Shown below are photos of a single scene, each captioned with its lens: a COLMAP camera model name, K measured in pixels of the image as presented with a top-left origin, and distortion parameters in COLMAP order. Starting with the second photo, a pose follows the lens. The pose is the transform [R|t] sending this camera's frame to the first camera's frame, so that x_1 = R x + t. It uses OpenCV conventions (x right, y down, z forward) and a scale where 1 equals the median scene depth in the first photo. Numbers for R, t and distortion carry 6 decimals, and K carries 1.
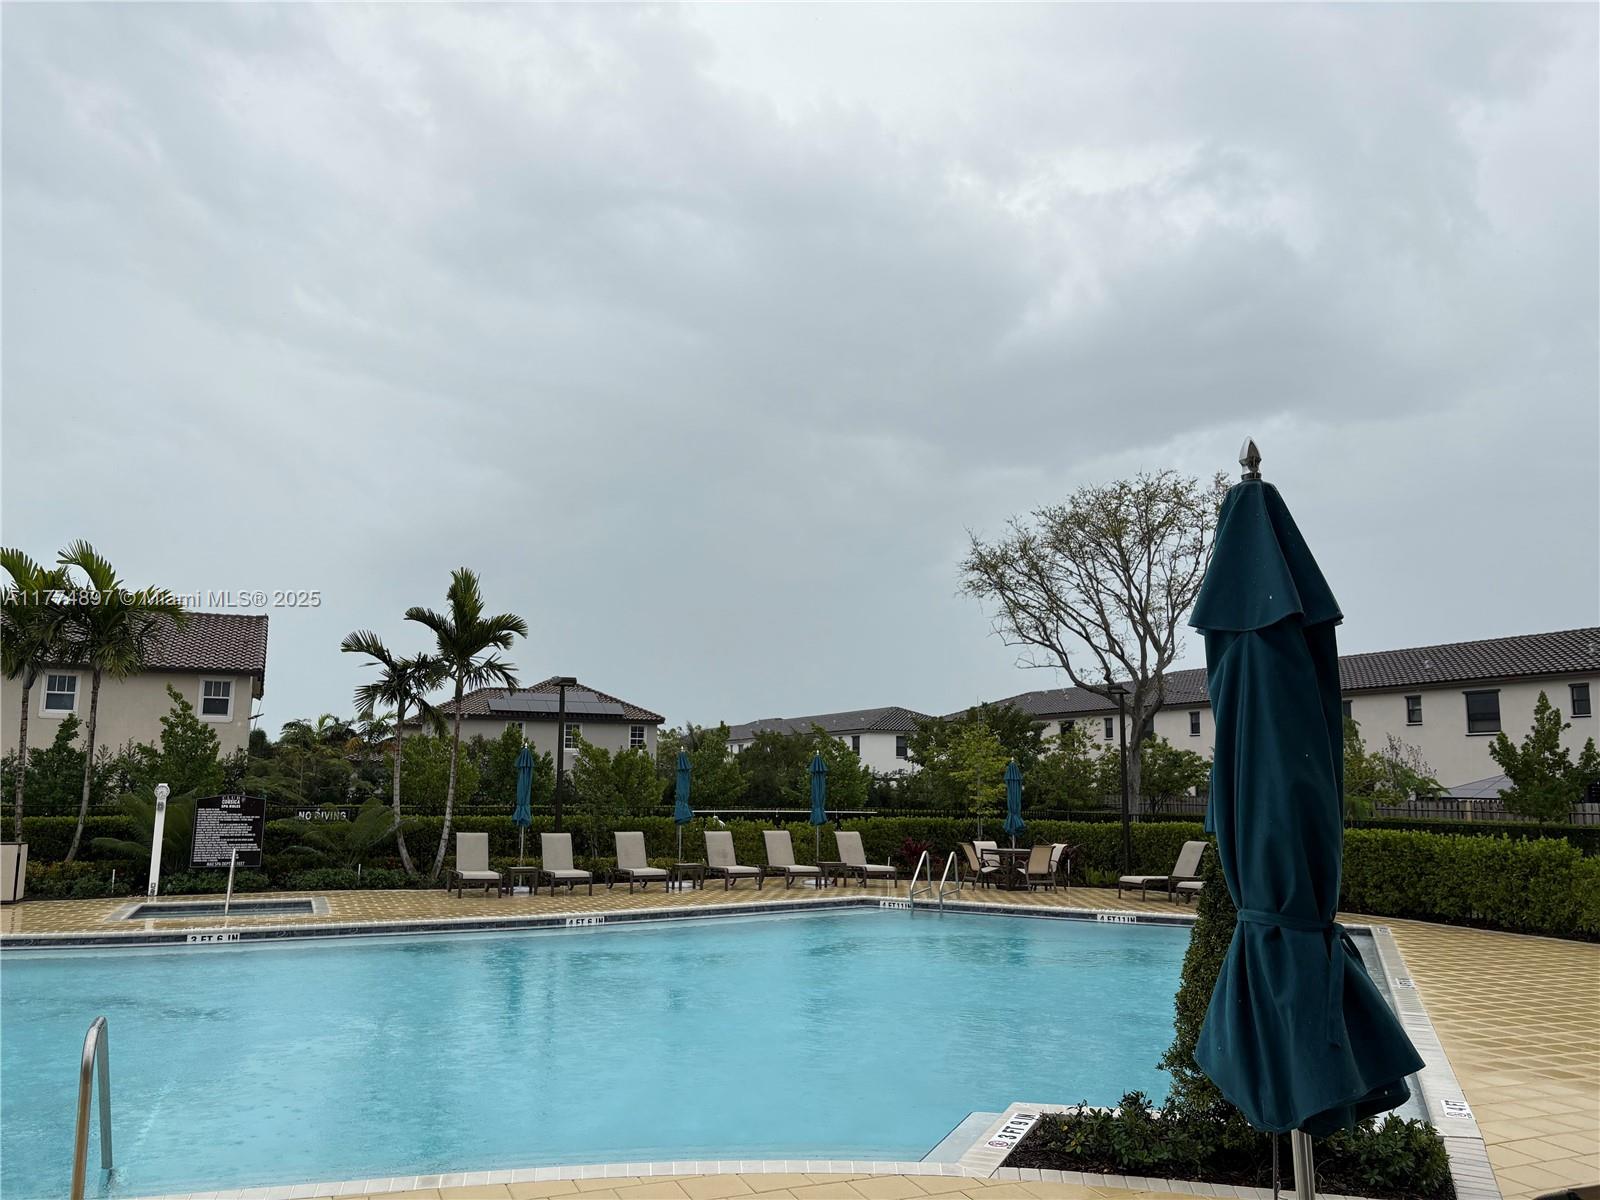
lens RADIAL K [[1217.9, 0, 799.7], [0, 1217.9, 594.1], [0, 0, 1]] dist [0.049006, 0.002016]
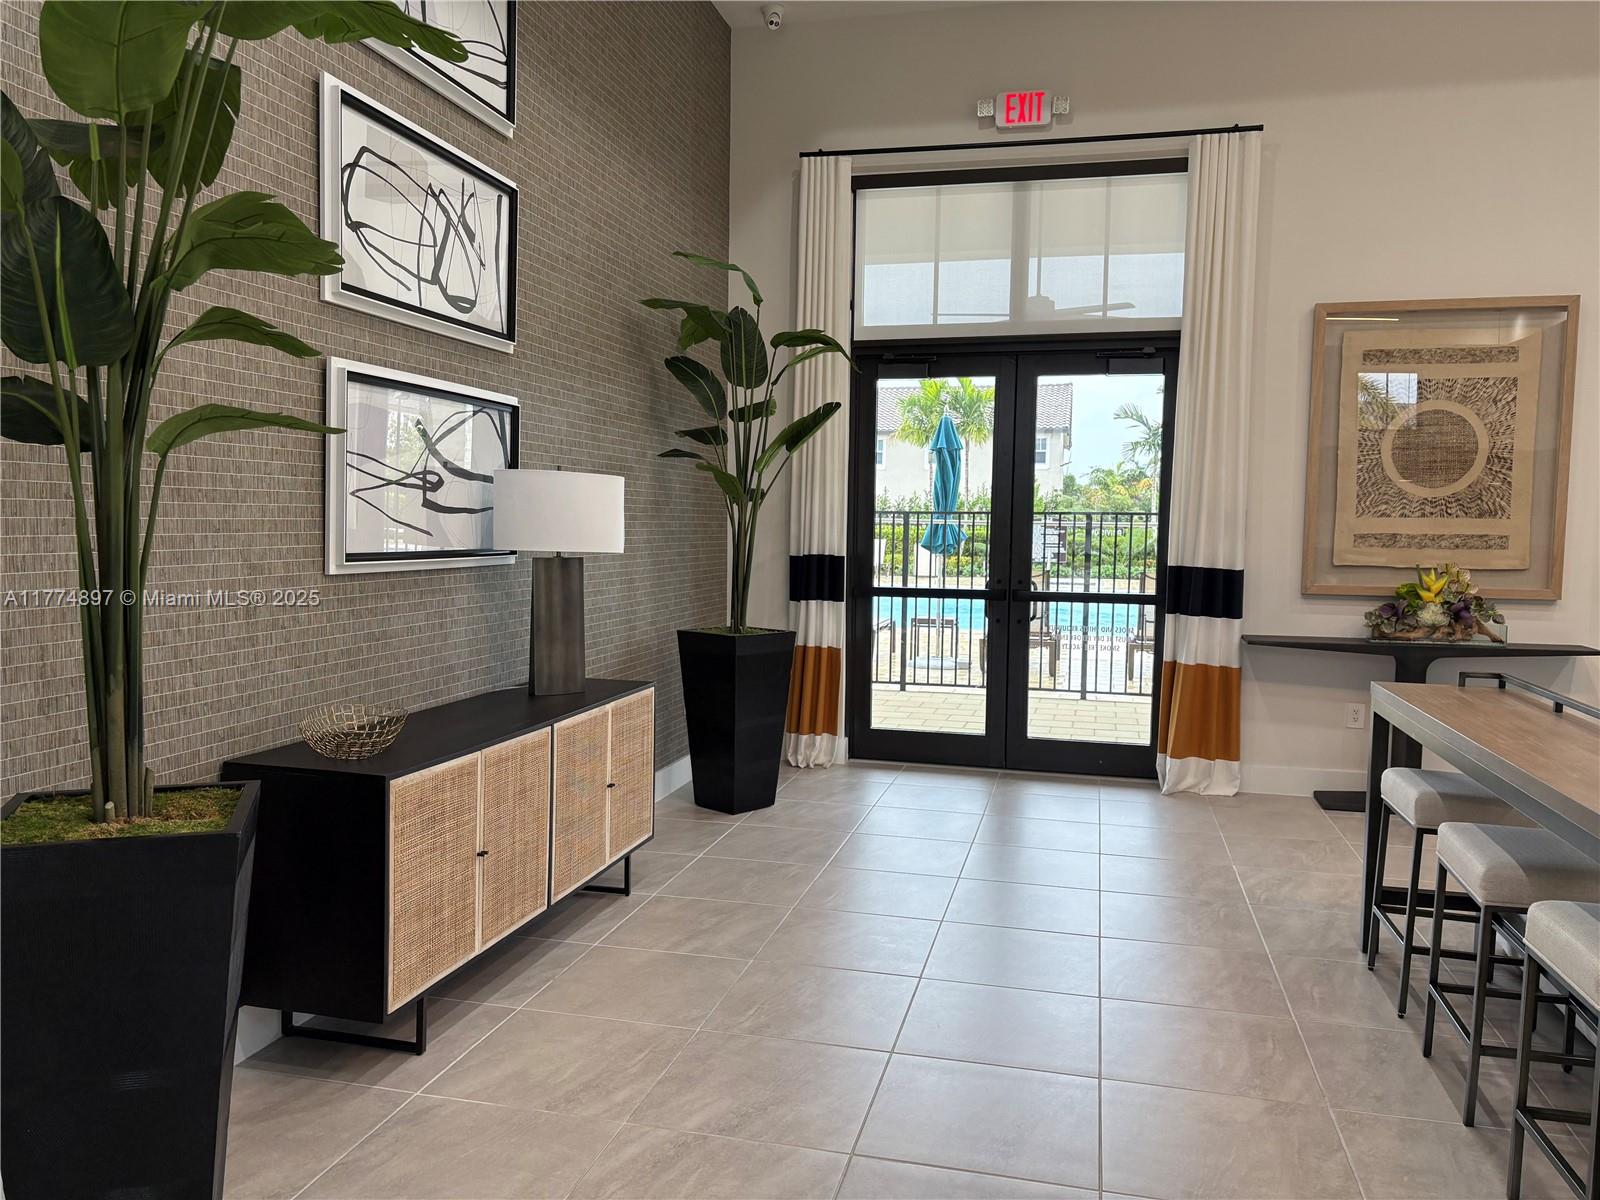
lens RADIAL K [[1217.9, 0, 799.3], [0, 1217.9, 600.4], [0, 0, 1]] dist [0.049006, 0.002016]
pose [[0.805281, 0.044288, -0.591237, 0.176446], [0.082748, 0.979051, 0.186042, -0.040762], [0.587091, -0.198740, 0.784747, -0.360575]]
